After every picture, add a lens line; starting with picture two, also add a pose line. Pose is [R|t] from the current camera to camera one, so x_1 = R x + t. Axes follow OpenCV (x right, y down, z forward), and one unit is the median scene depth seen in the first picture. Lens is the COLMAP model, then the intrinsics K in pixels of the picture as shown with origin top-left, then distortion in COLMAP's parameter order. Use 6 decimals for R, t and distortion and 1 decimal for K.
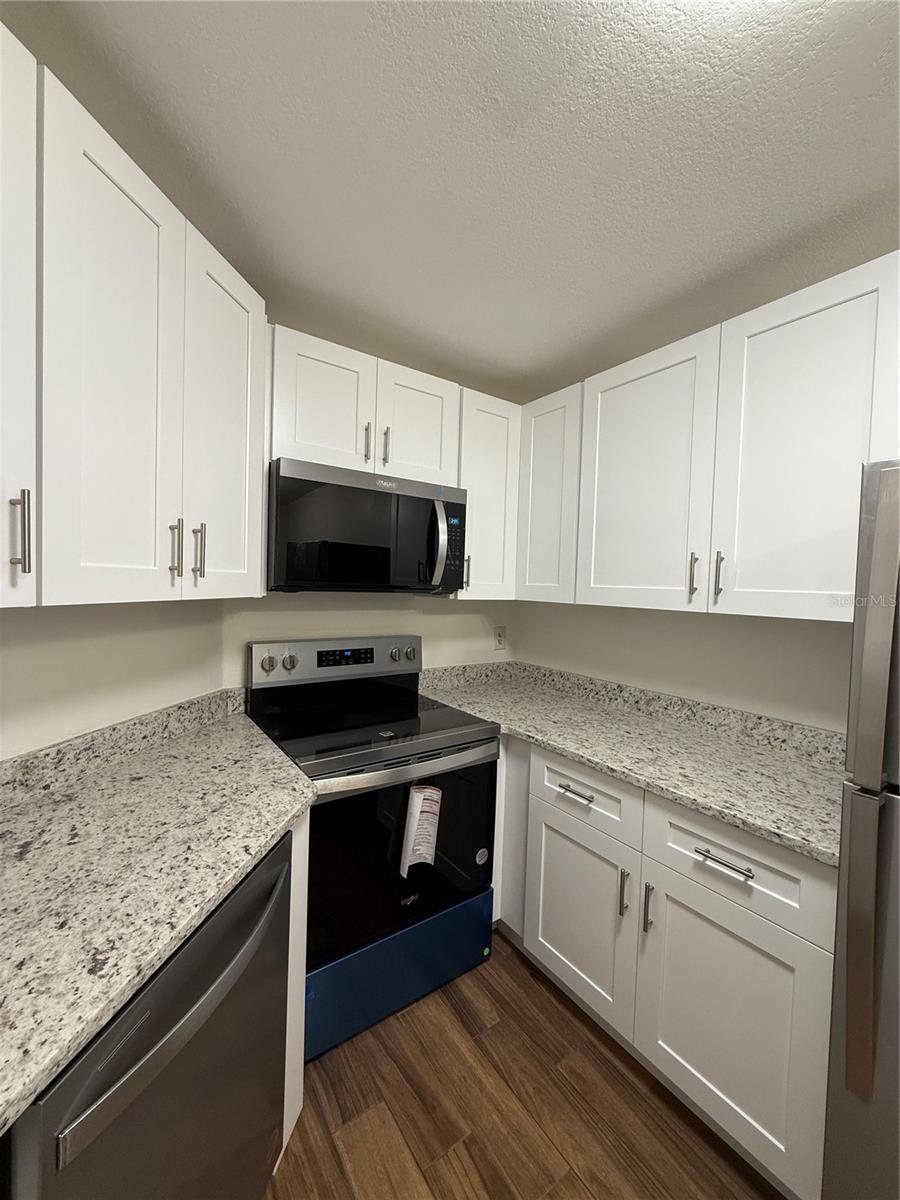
lens RADIAL K [[478.1, 0, 450.0], [0, 478.1, 600.0], [0, 0, 1]] dist [-0.001937, -0.000297]
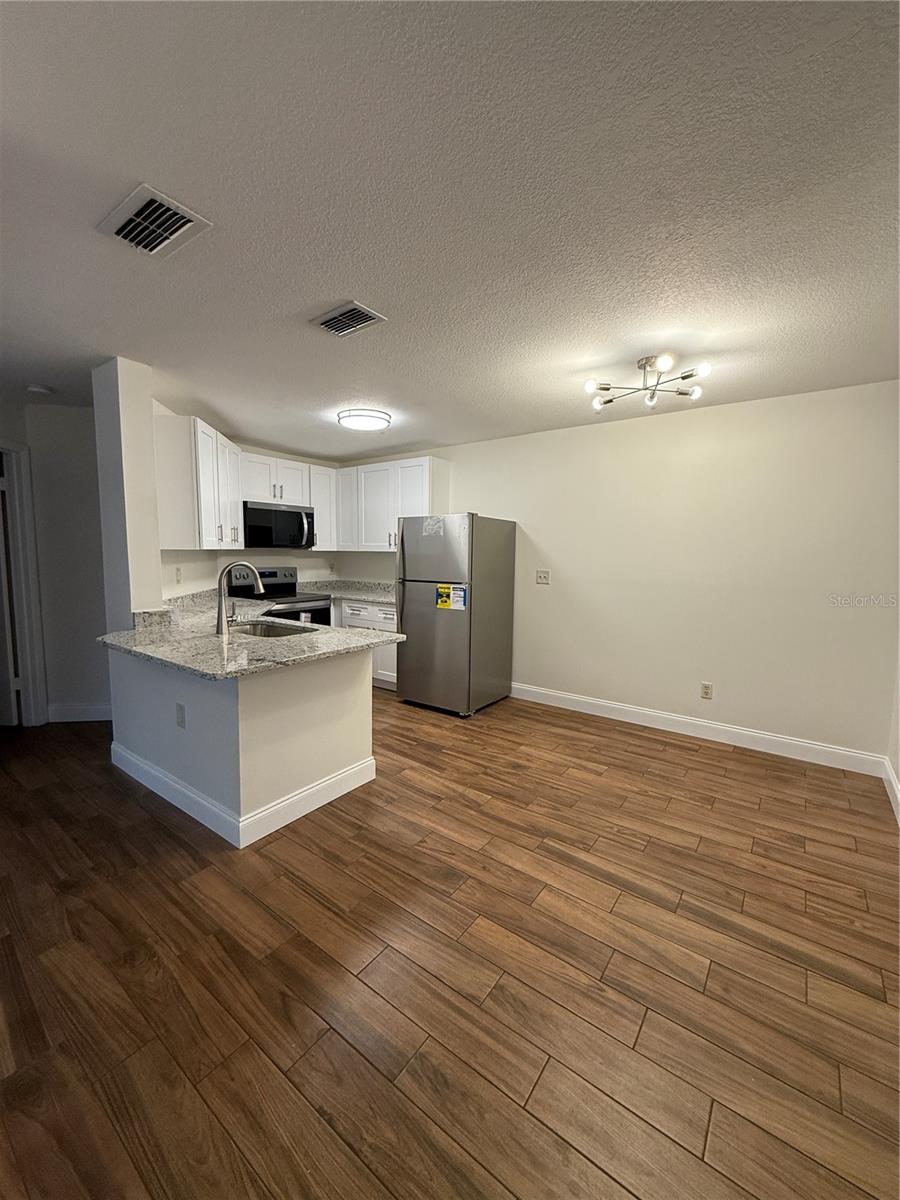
lens RADIAL K [[478.1, 0, 450.0], [0, 478.1, 600.0], [0, 0, 1]] dist [-0.001937, -0.000297]
pose [[0.949309, -0.052047, 0.310005, -0.102126], [0.029067, 0.996507, 0.078294, 0.094609], [-0.312997, -0.065314, 0.947506, -1.875537]]
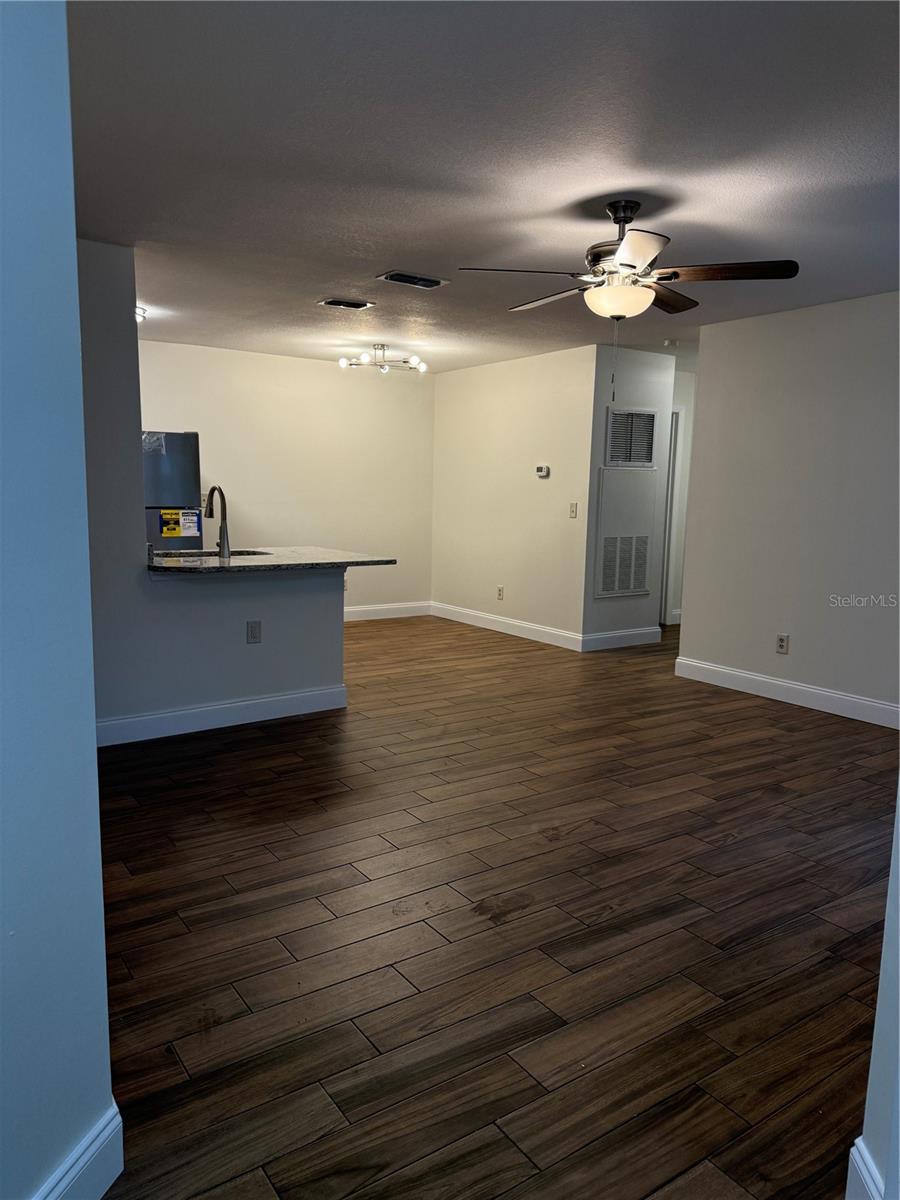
lens RADIAL K [[851.9, 0, 450.0], [0, 851.9, 600.0], [0, 0, 1]] dist [0.056163, -0.083523]
pose [[0.008073, -0.166426, 0.986021, -3.033741], [0.011515, 0.986003, 0.166329, -0.016513], [-0.999901, 0.010012, 0.009877, -0.964775]]
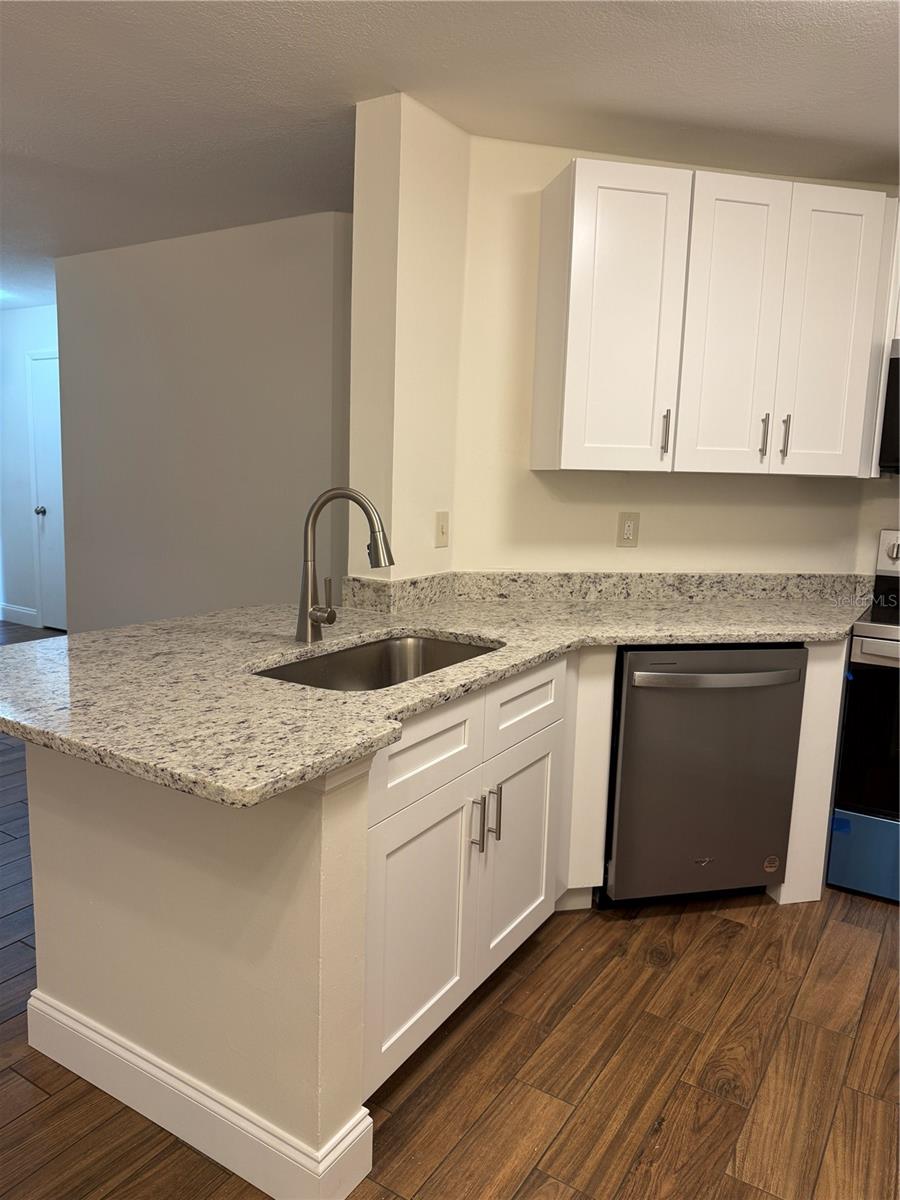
lens RADIAL K [[851.9, 0, 450.0], [0, 851.9, 600.0], [0, 0, 1]] dist [0.056163, -0.083523]
pose [[0.376725, 0.115300, -0.919121, 0.911847], [-0.049012, 0.993315, 0.104518, 0.096367], [0.925028, 0.005673, 0.379858, -0.502755]]
